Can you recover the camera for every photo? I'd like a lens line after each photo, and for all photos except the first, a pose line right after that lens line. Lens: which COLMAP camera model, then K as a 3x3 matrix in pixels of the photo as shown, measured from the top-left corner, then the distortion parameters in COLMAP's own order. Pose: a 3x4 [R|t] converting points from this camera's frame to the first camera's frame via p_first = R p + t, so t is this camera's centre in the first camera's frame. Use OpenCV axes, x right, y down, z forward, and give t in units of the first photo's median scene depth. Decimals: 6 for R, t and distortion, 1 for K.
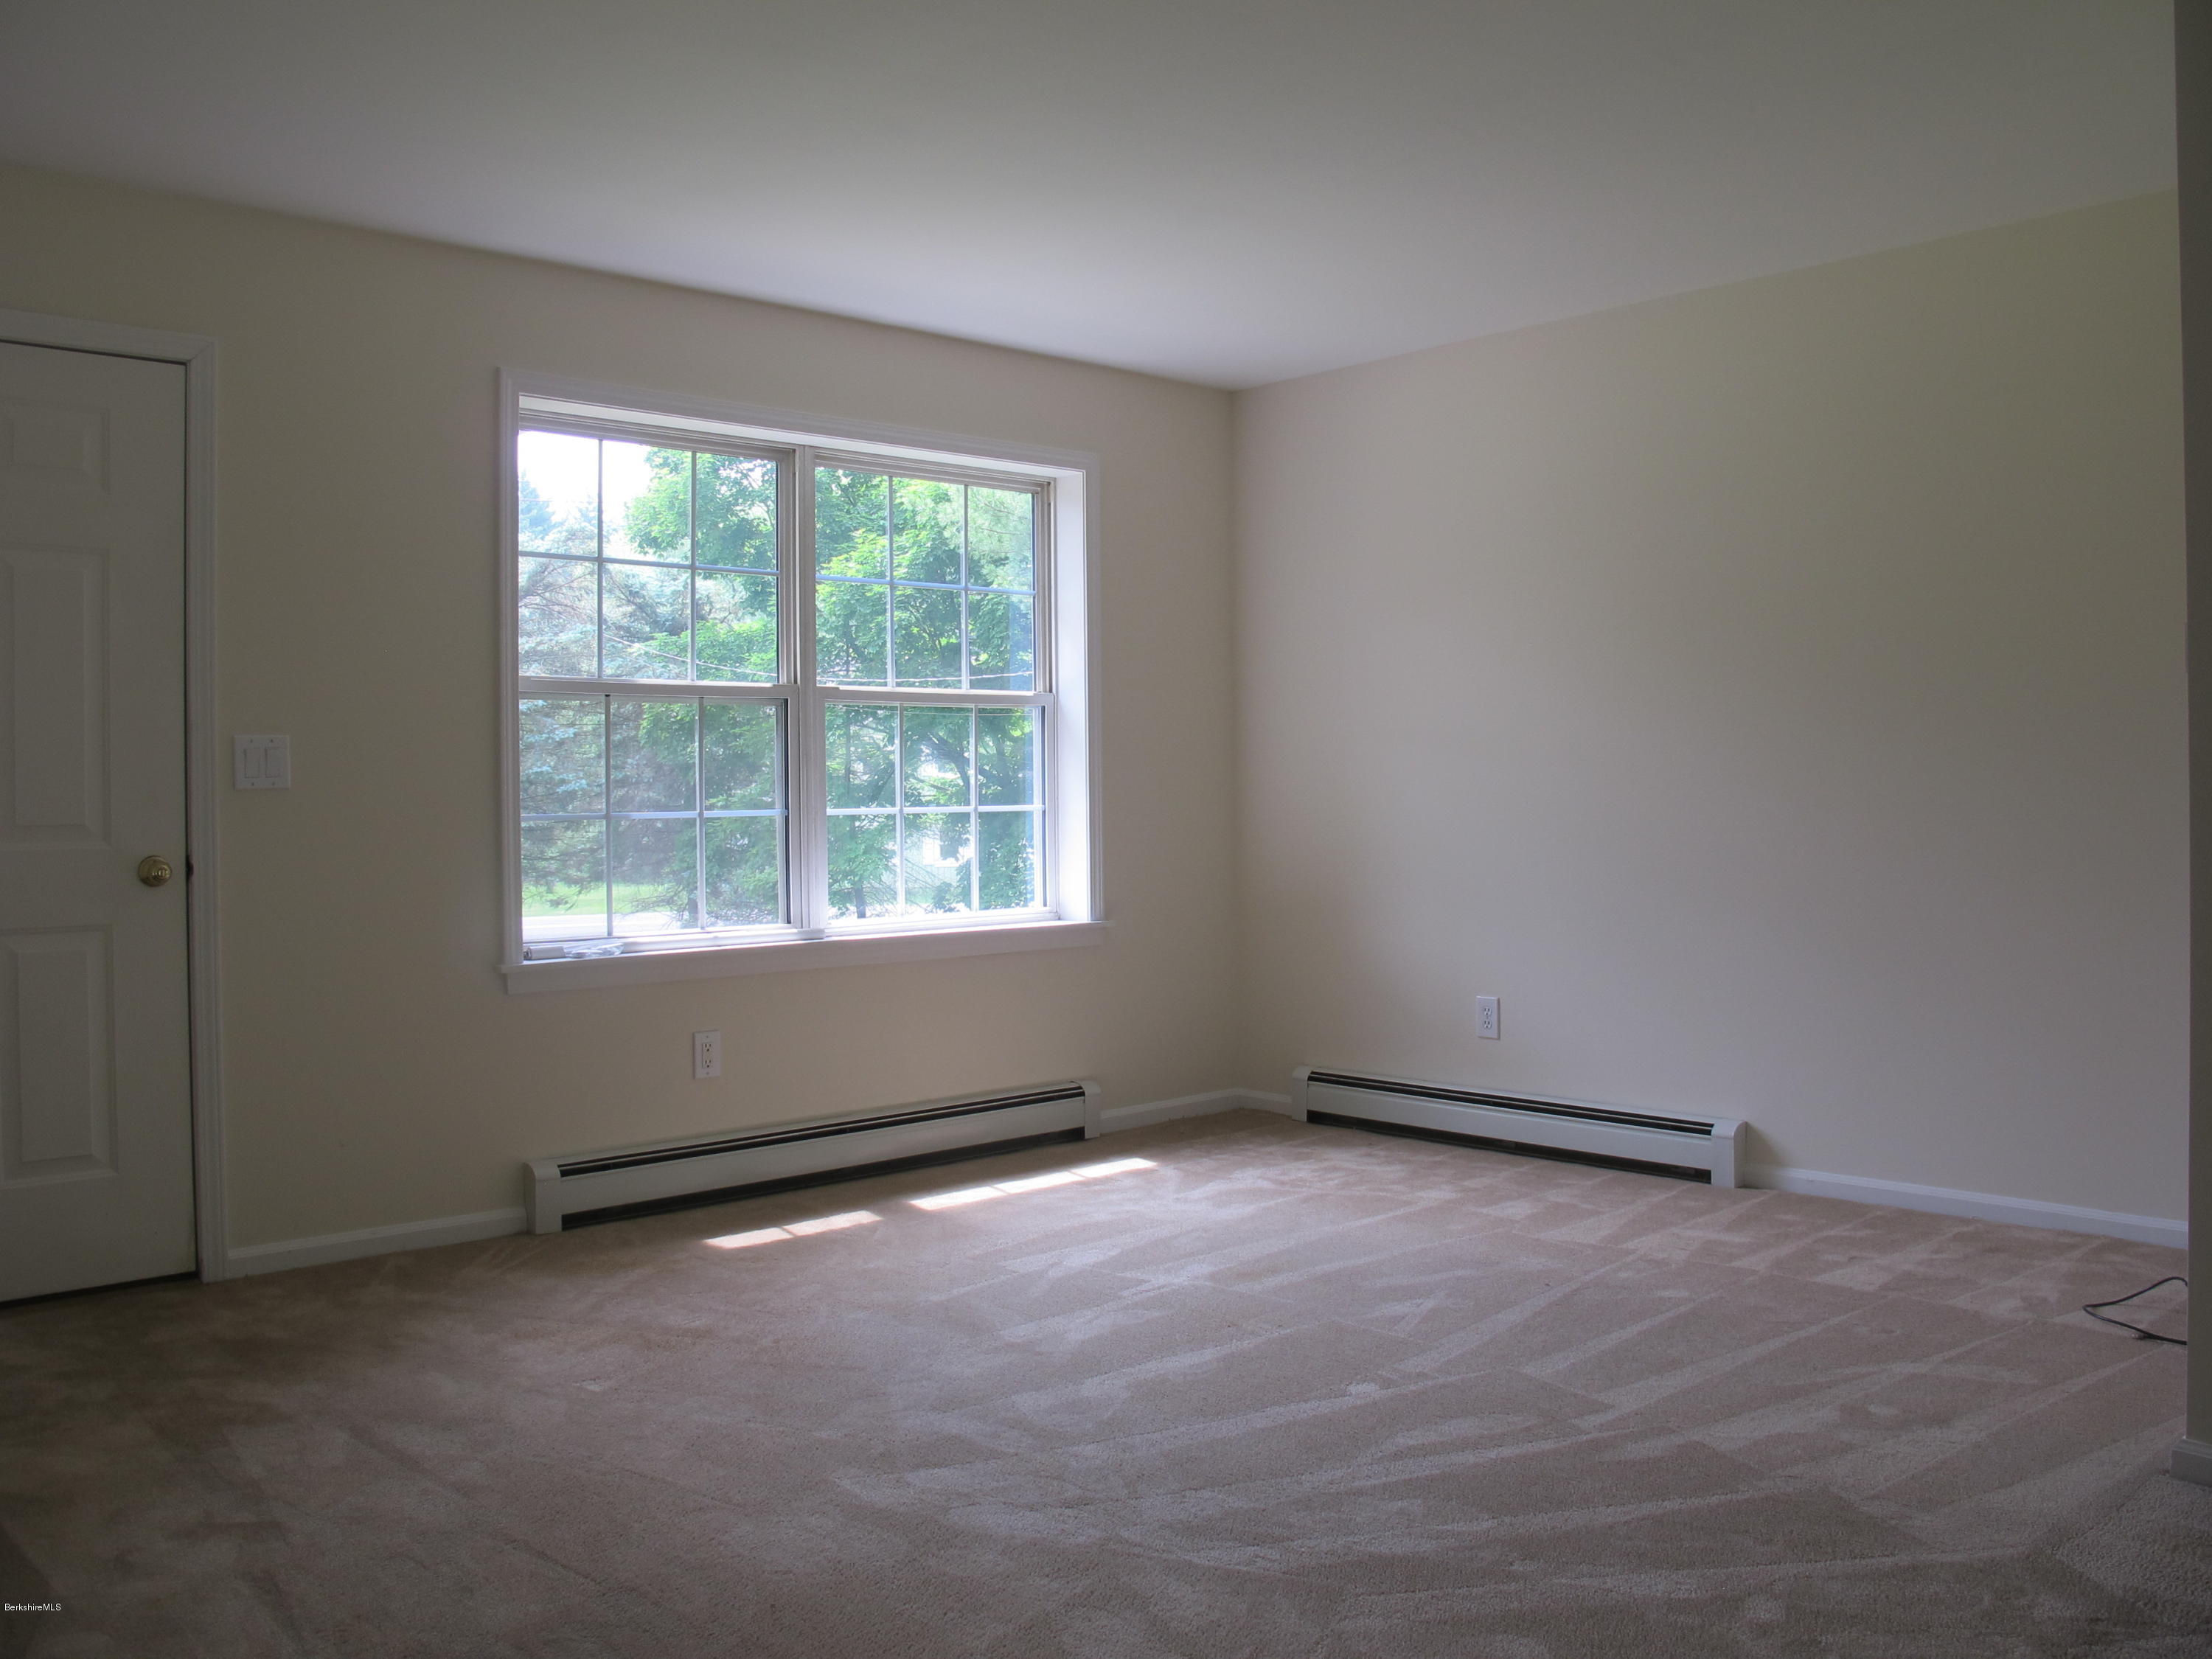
lens RADIAL K [[1866.1, 0, 1105.2], [0, 1866.1, 818.7], [0, 0, 1]] dist [-0.148767, 0.106303]
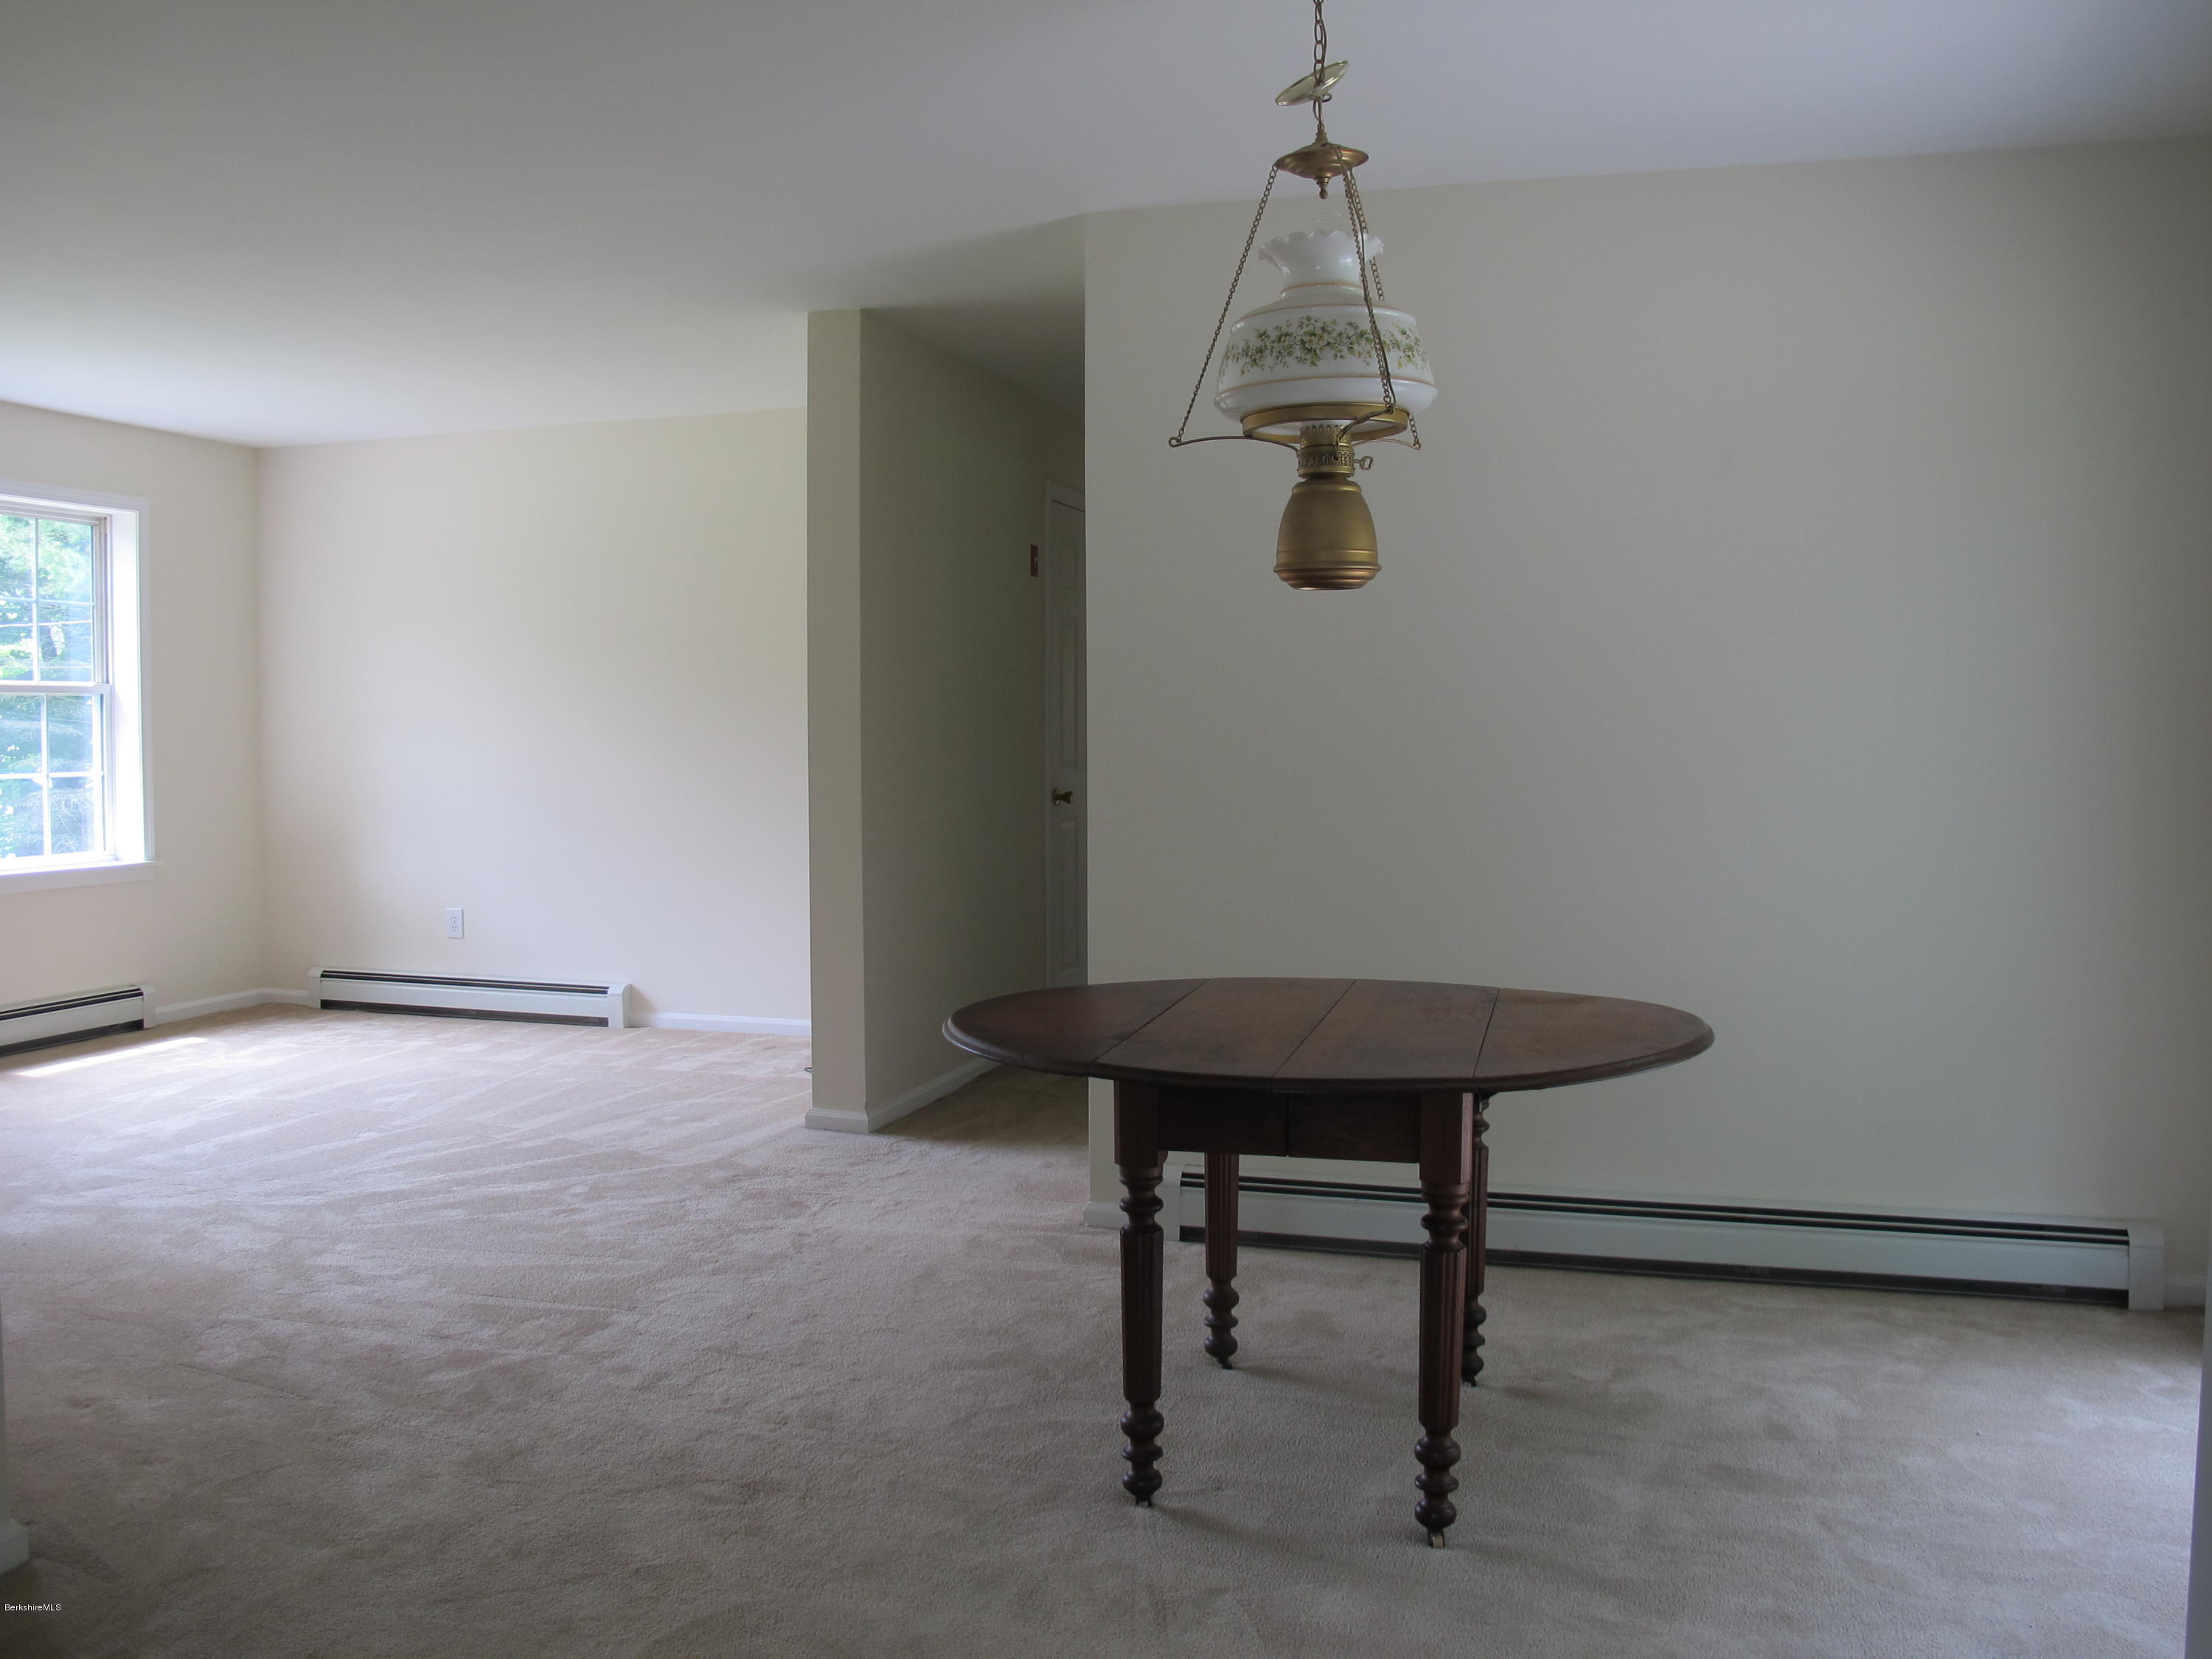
lens RADIAL K [[1866.1, 0, 1124.6], [0, 1866.1, 820.5], [0, 0, 1]] dist [-0.148767, 0.106303]
pose [[0.861097, -0.013727, 0.508256, -0.082088], [-0.002397, 0.999515, 0.031056, -0.019855], [-0.508436, -0.027961, 0.860646, -0.609065]]
